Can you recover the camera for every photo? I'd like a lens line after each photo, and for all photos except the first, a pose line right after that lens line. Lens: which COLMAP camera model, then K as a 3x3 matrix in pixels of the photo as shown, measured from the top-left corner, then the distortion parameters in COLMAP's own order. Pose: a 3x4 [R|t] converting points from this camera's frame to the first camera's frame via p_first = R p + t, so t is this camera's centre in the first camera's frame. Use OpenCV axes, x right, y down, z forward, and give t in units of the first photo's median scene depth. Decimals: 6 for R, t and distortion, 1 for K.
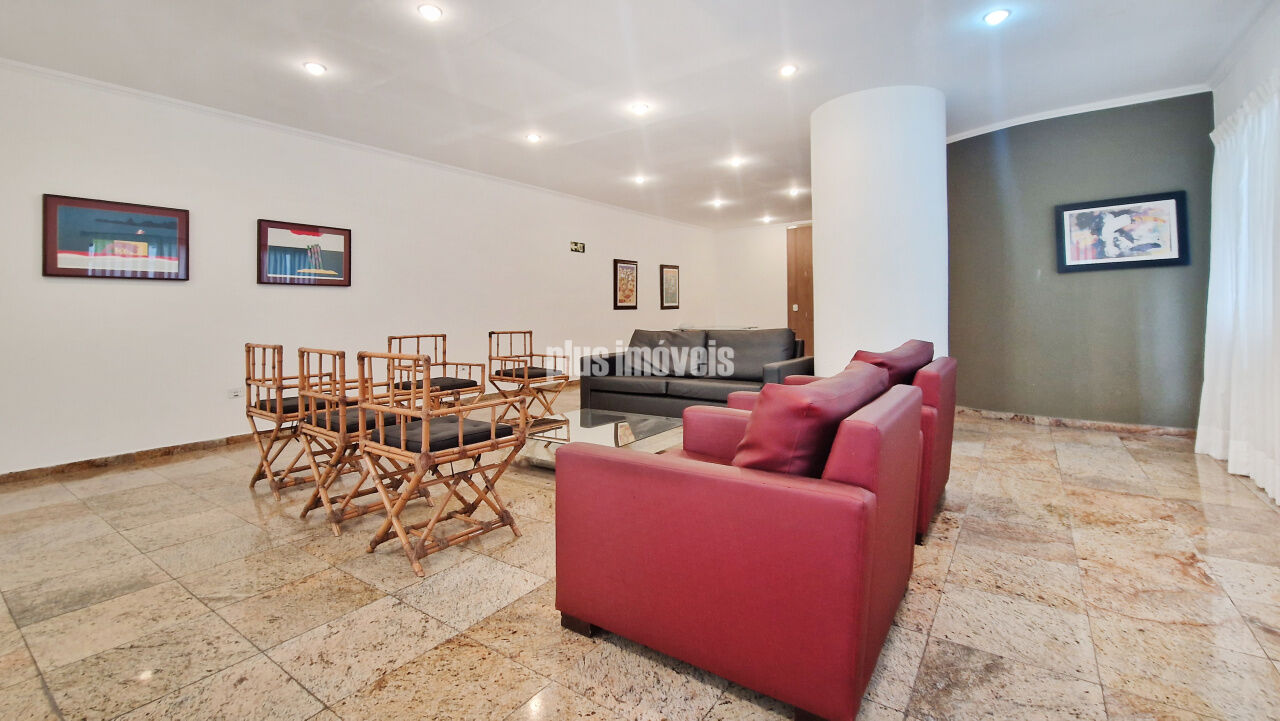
lens RADIAL K [[537.4, 0, 640.0], [0, 537.4, 360.5], [0, 0, 1]] dist [0.000821, 0.000865]
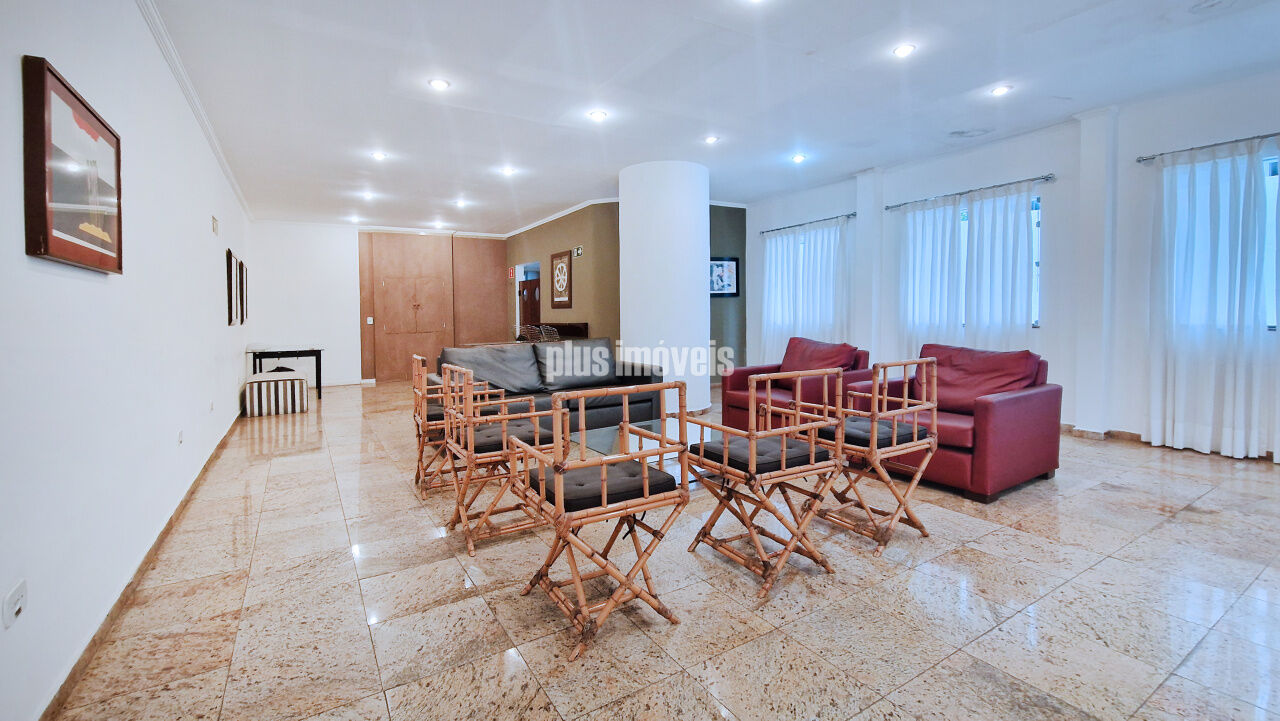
lens RADIAL K [[543.5, 0, 640.0], [0, 543.5, 360.5], [0, 0, 1]] dist [-0.004234, -0.000890]
pose [[0.394891, -0.068660, 0.916159, -1.802205], [0.094594, 0.994942, 0.033792, -0.096005], [-0.913845, 0.073319, 0.399388, 1.104611]]
